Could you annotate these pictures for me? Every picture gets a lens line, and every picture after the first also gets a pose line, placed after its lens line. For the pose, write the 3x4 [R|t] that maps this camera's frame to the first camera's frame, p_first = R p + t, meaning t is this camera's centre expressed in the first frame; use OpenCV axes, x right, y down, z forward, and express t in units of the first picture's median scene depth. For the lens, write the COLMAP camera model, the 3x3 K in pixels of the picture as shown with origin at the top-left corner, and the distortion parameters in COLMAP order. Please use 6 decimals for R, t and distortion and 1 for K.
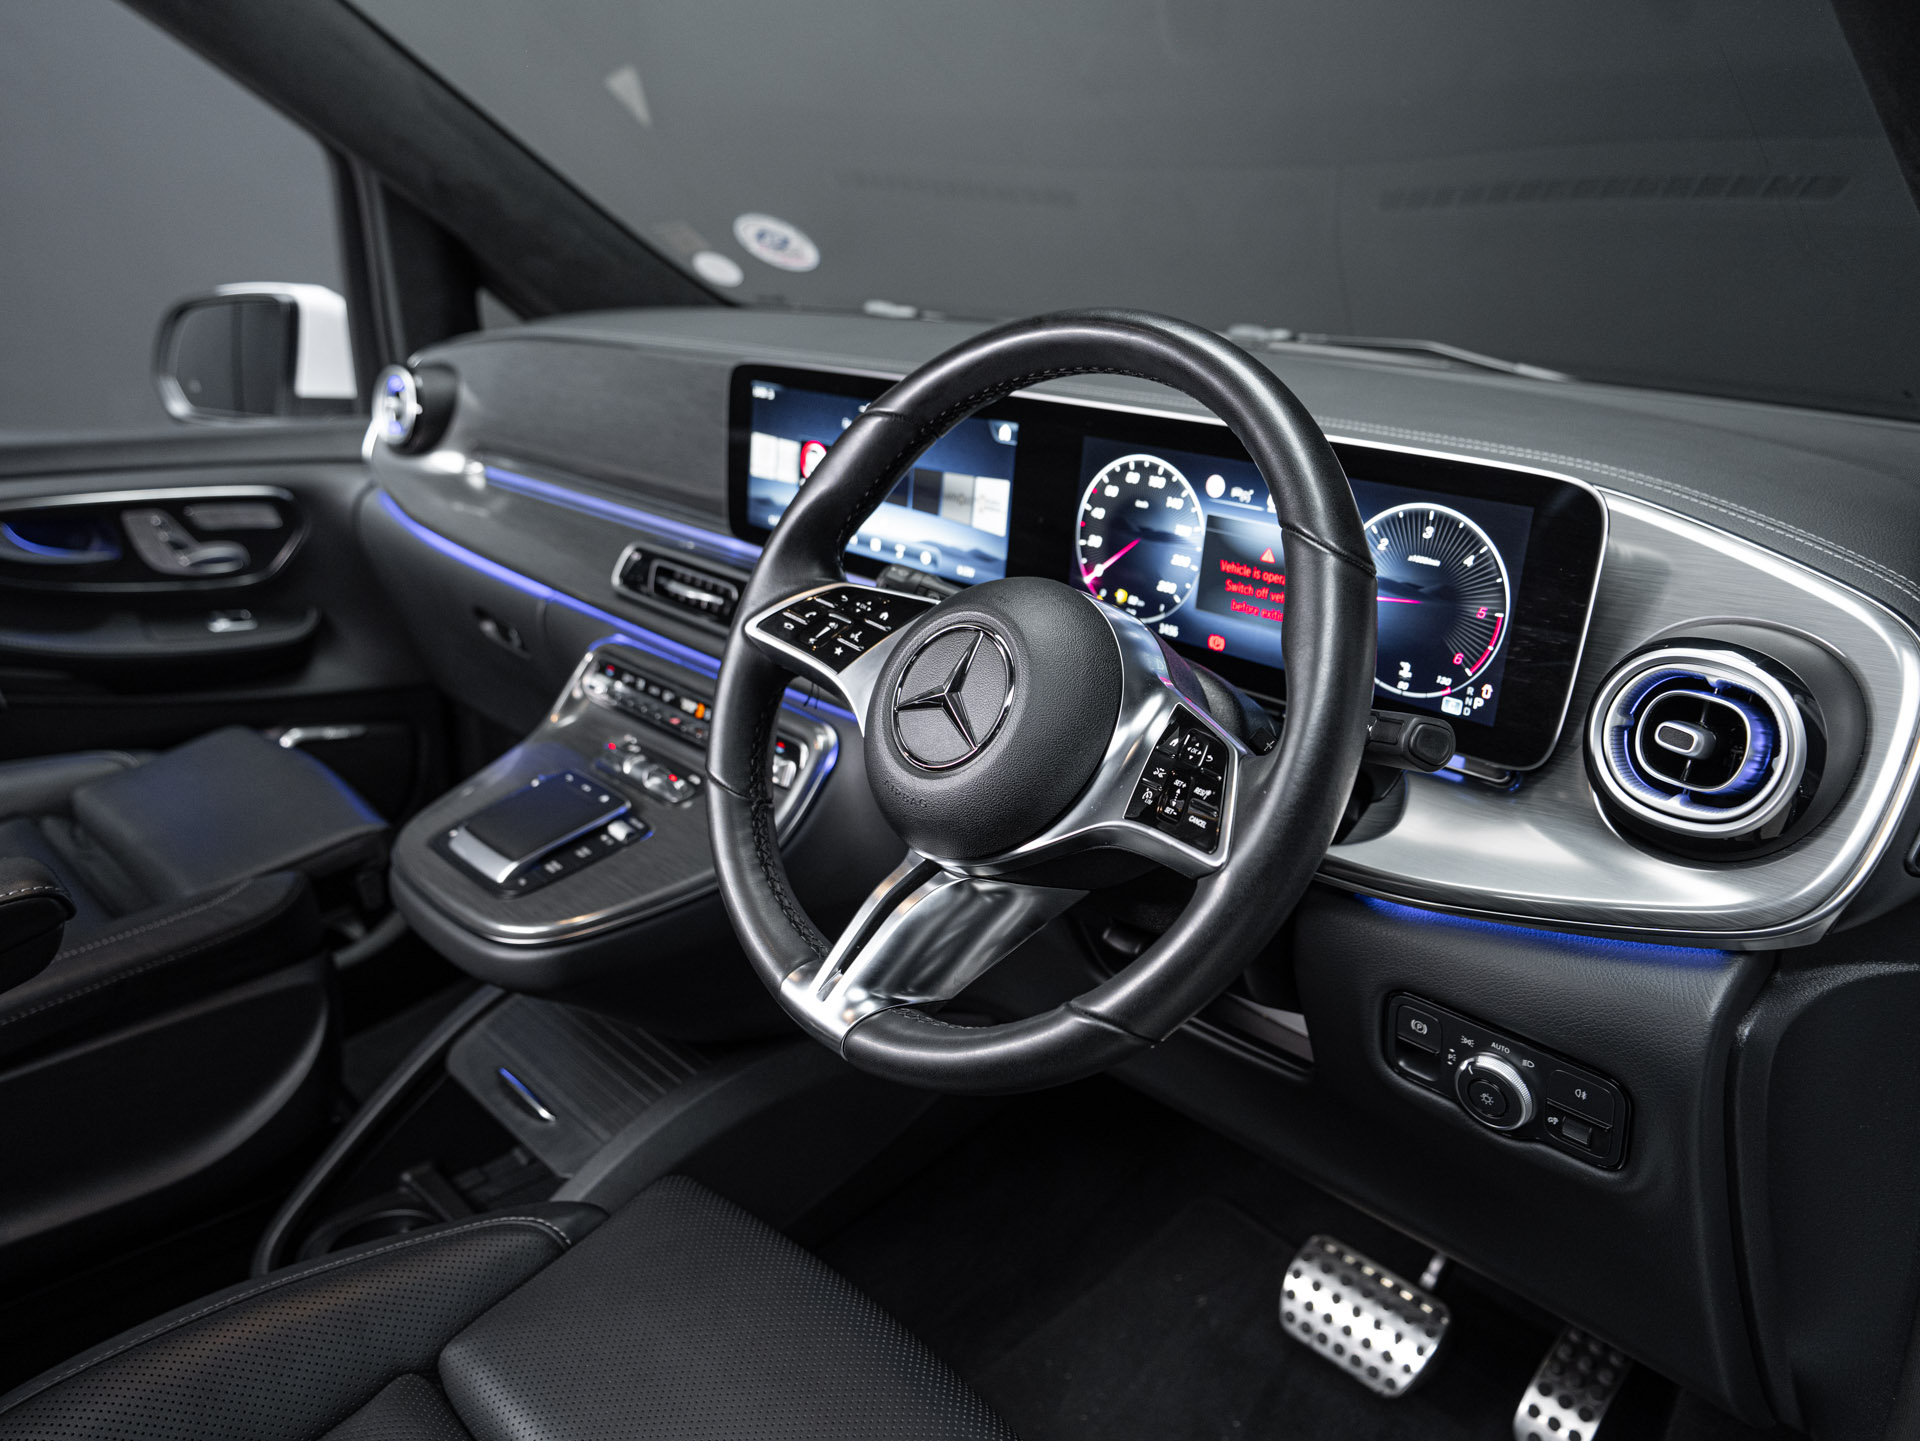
lens RADIAL K [[1417.7, 0, 960.0], [0, 1417.7, 720.5], [0, 0, 1]] dist [-0.032426, 0.066794]
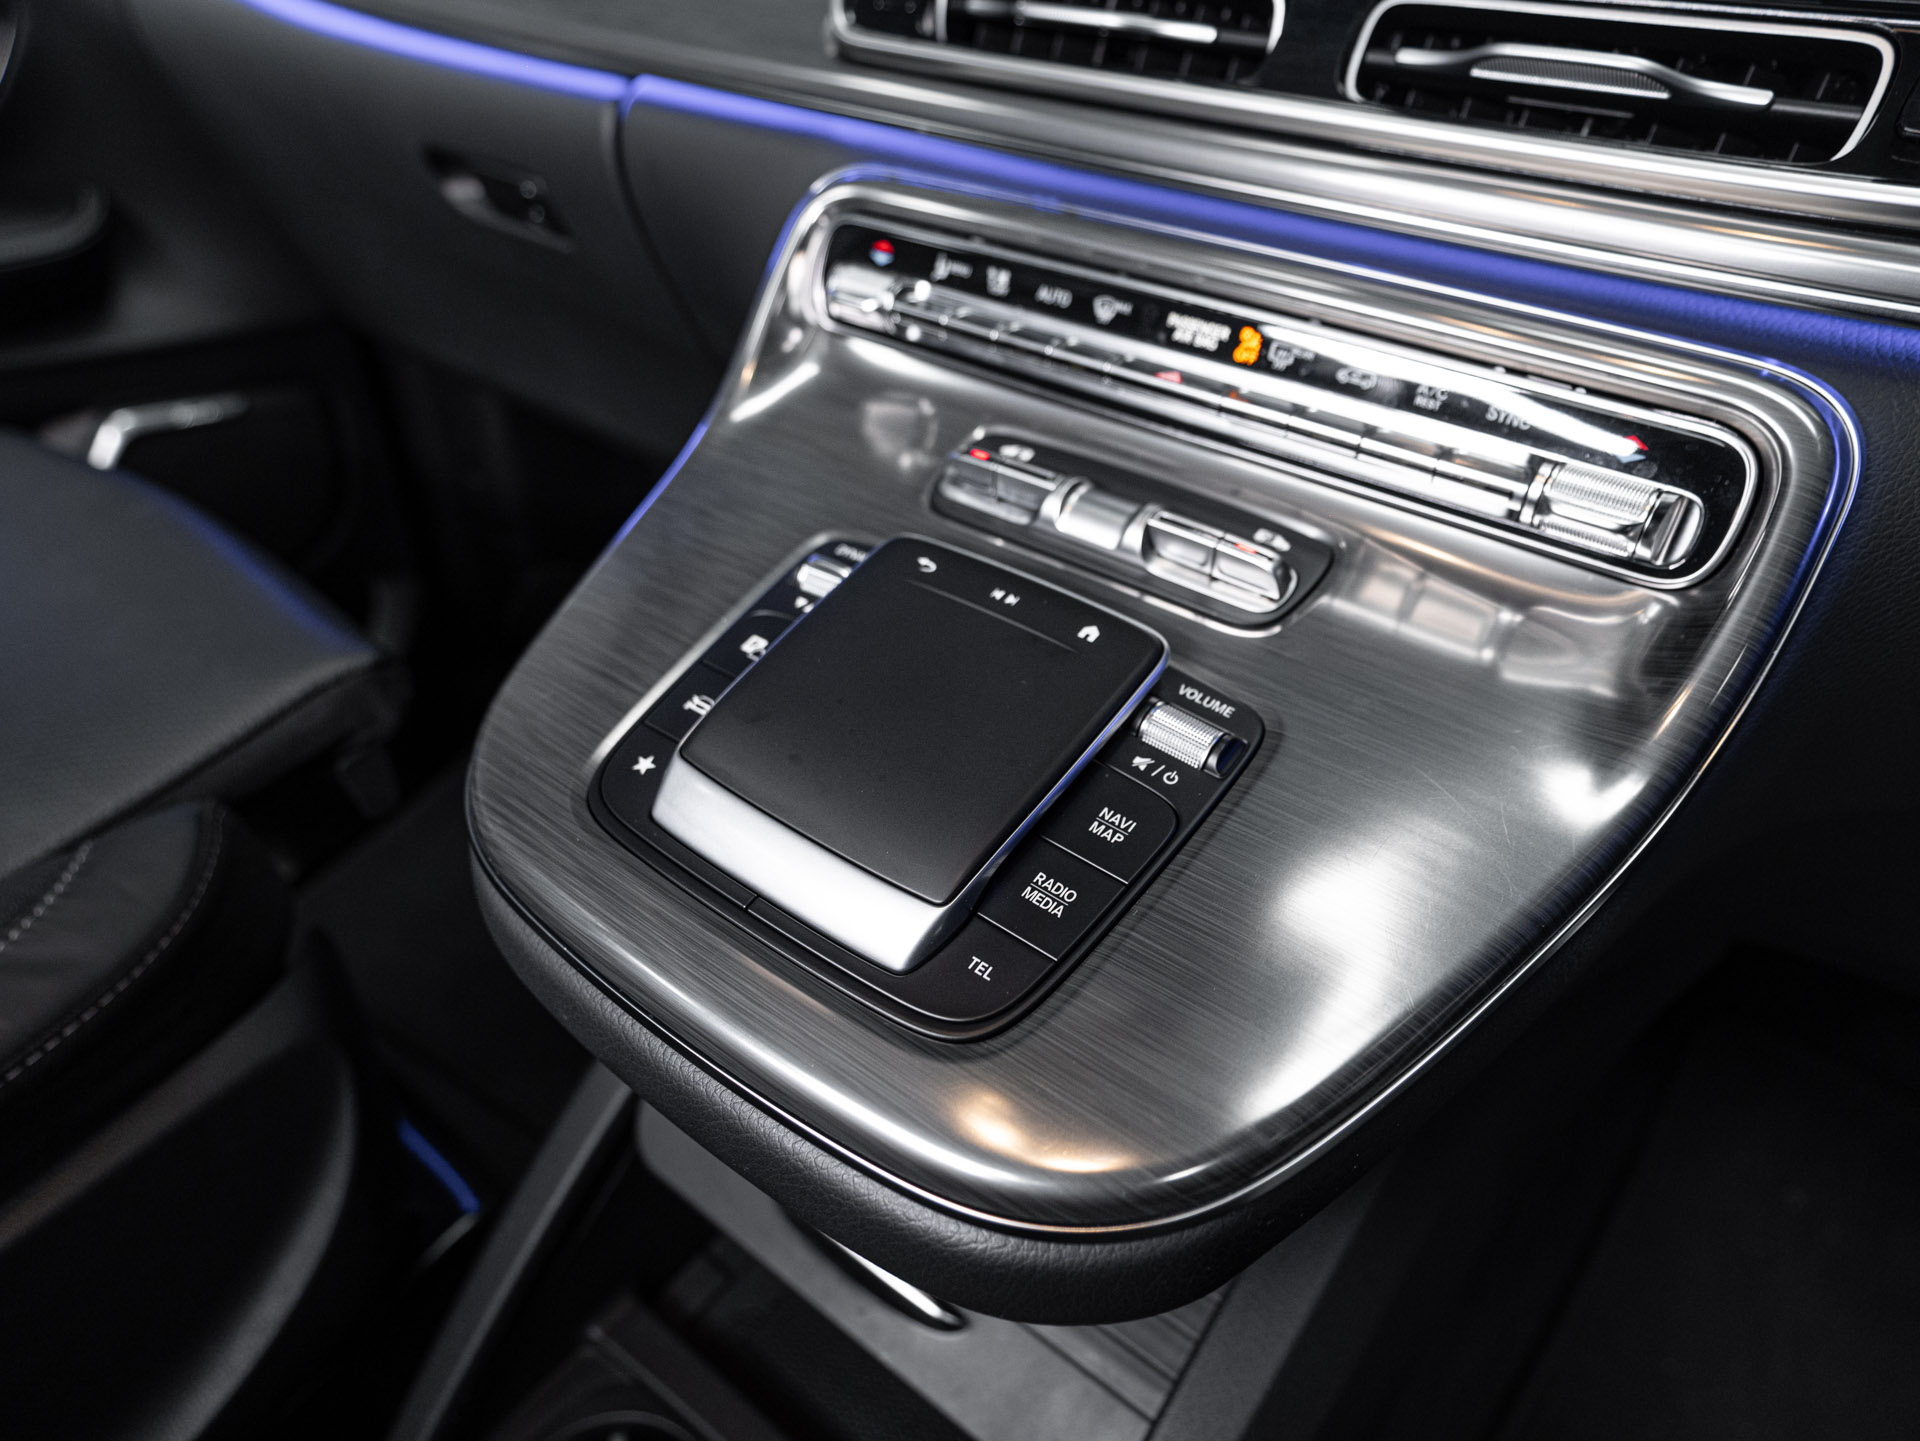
lens RADIAL K [[1163.5, 0, 960.0], [0, 1163.5, 720.5], [0, 0, 1]] dist [0.004867, 0.002307]
pose [[0.986859, -0.110730, 0.117678, -0.277986], [0.065736, 0.940412, 0.333621, -0.018986], [-0.147608, -0.321502, 0.935333, 0.639798]]
